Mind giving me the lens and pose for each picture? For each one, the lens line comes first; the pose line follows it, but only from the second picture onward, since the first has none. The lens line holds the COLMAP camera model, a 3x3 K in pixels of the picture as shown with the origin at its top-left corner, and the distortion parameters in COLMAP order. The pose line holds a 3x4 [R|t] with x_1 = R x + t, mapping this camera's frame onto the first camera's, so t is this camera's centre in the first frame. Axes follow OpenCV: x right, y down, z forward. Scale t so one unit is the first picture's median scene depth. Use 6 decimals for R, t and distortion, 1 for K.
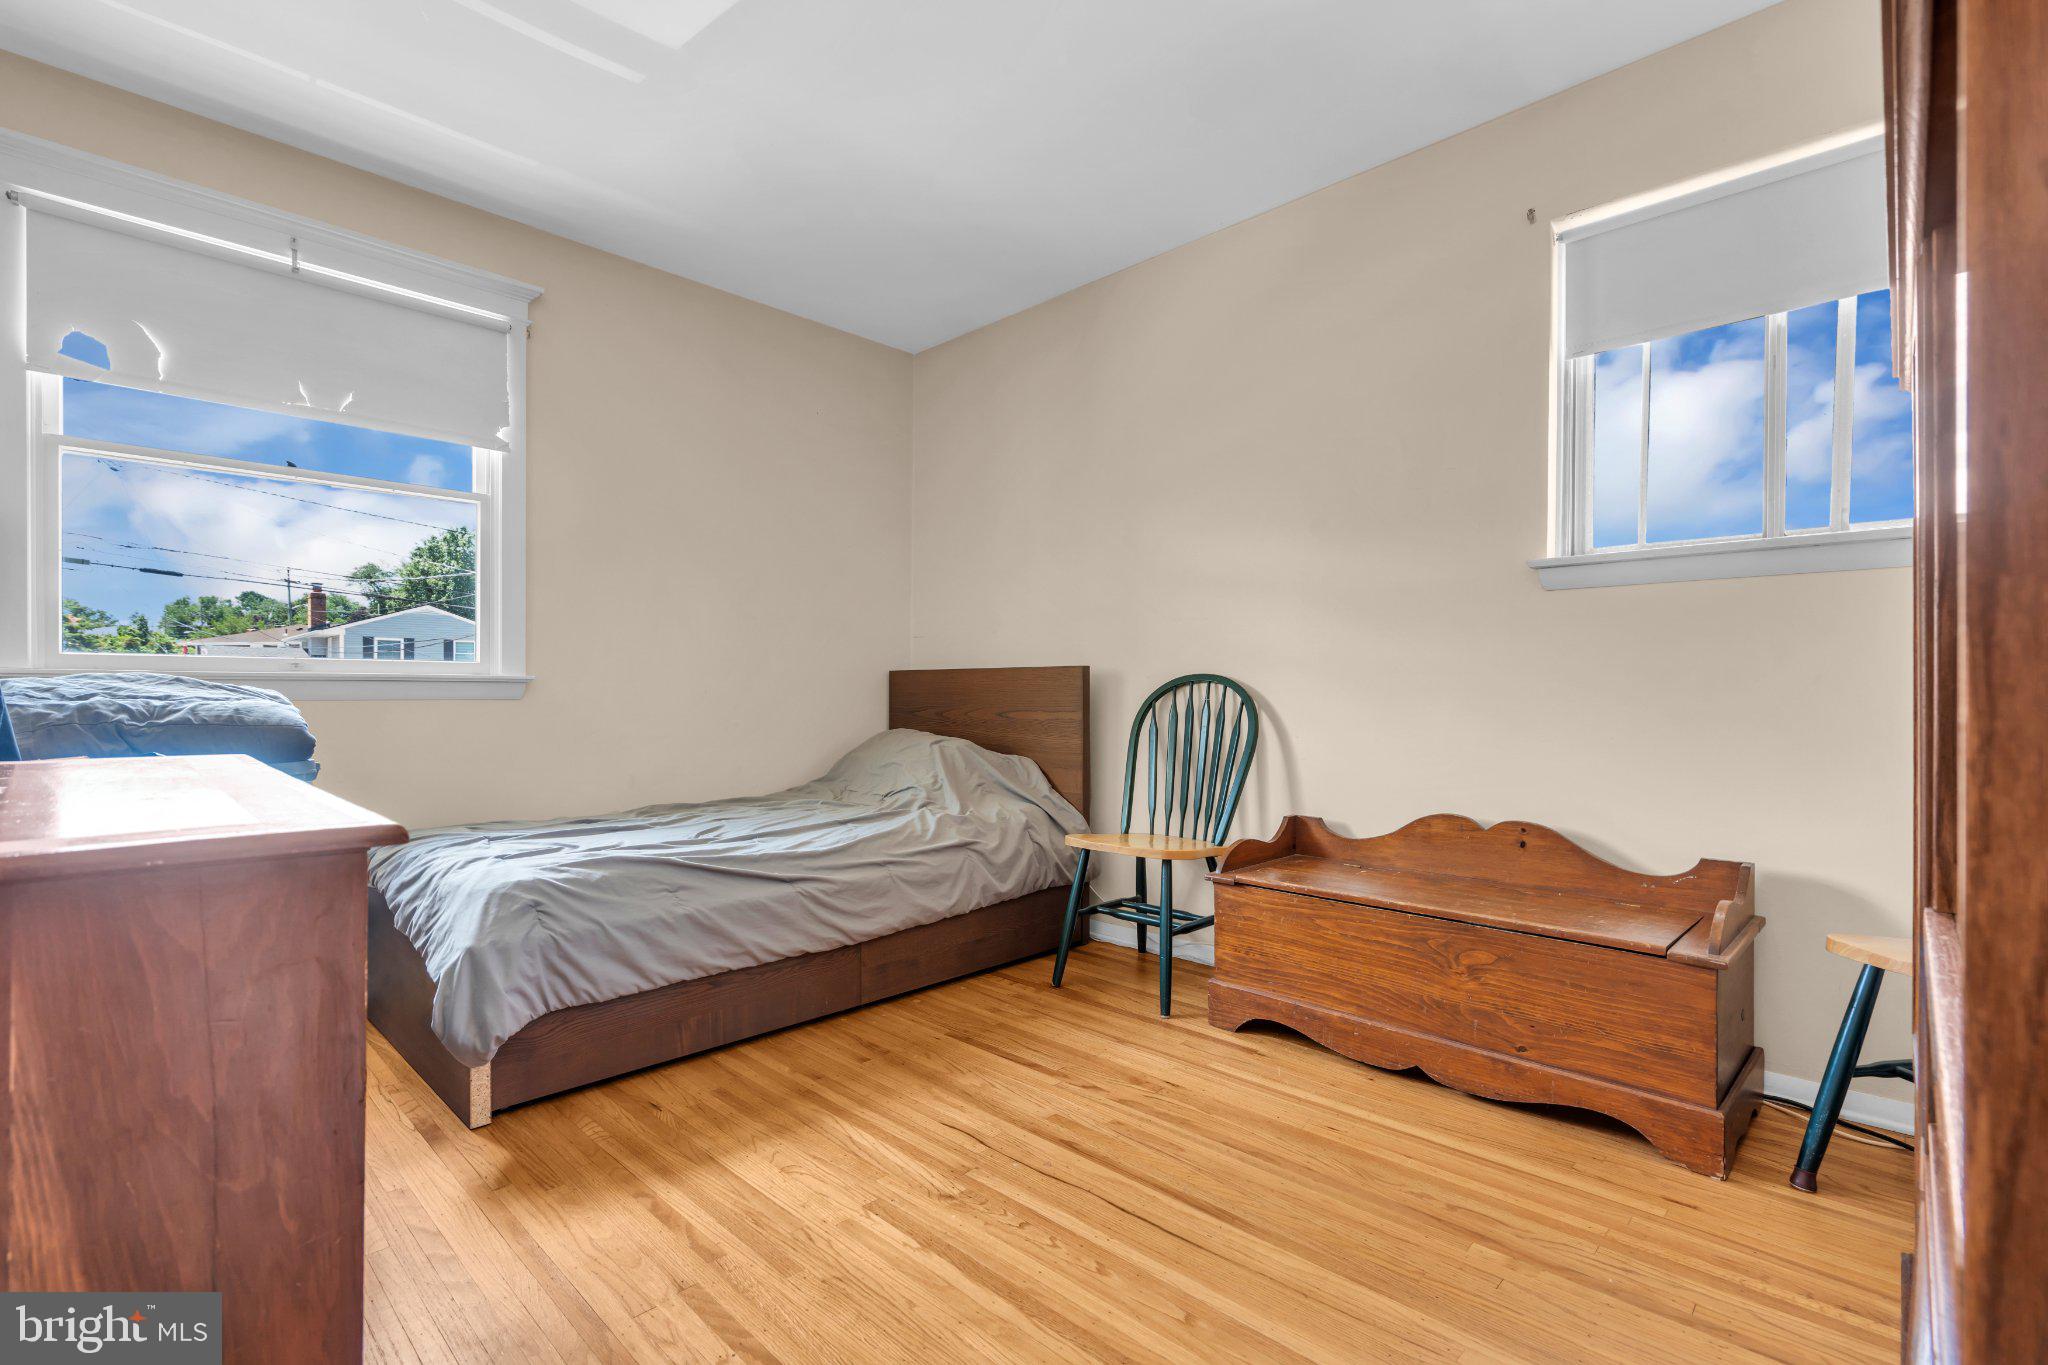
lens RADIAL K [[927.2, 0, 1021.6], [0, 927.2, 685.4], [0, 0, 1]] dist [-0.005113, 0.001894]
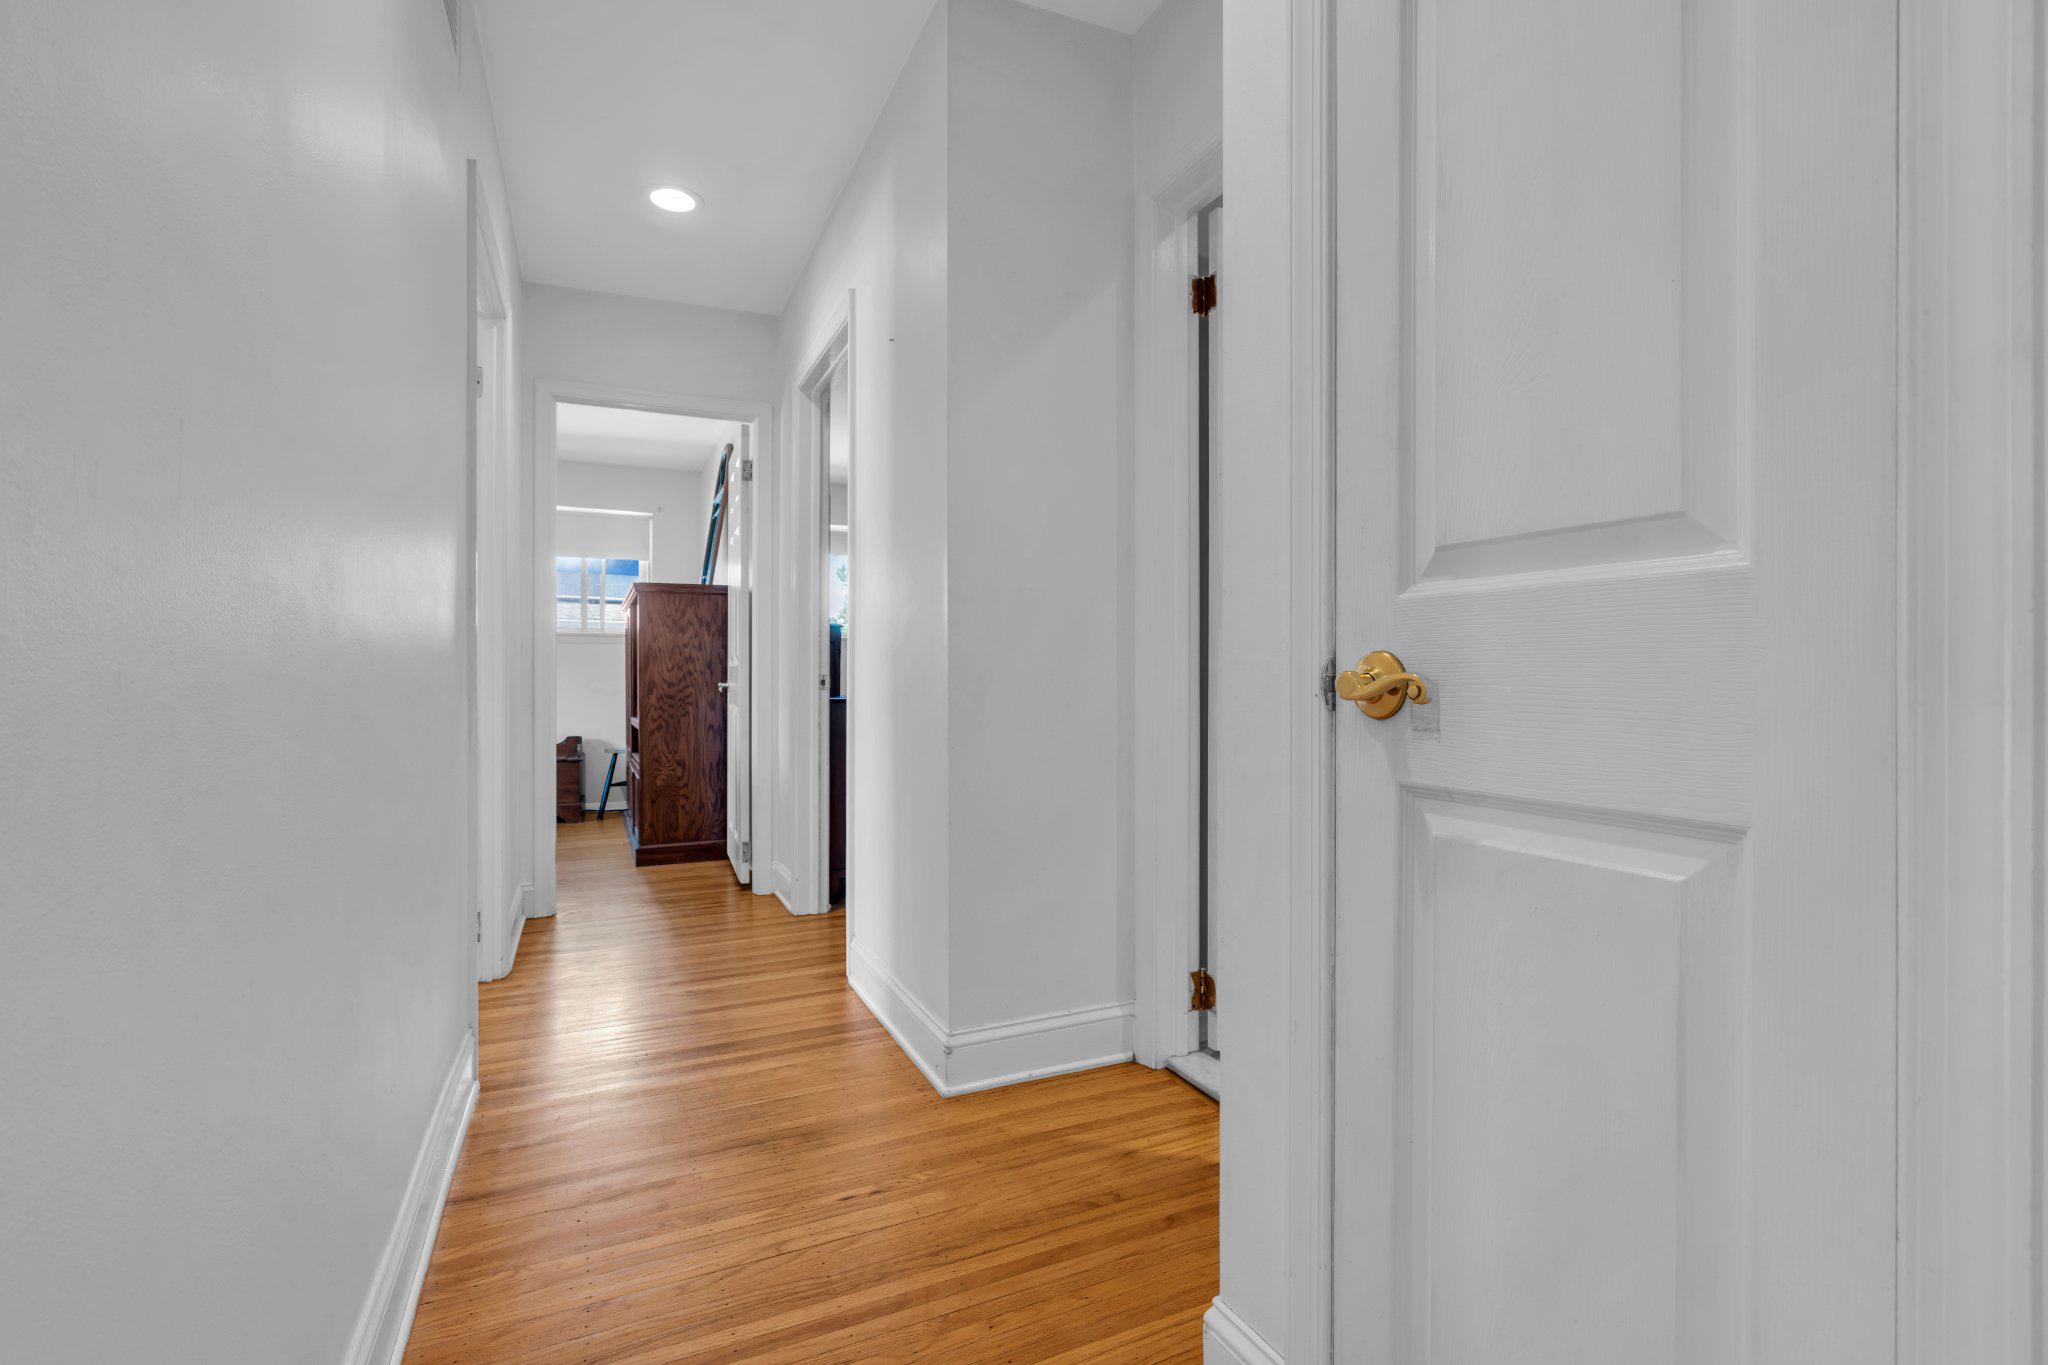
lens RADIAL K [[927.2, 0, 1031.4], [0, 927.2, 683.0], [0, 0, 1]] dist [-0.005113, 0.001894]
pose [[0.367049, -0.001949, 0.930199, -1.535971], [-0.005745, 0.999974, 0.004362, -0.004524], [-0.930184, -0.006945, 0.367028, -1.527899]]
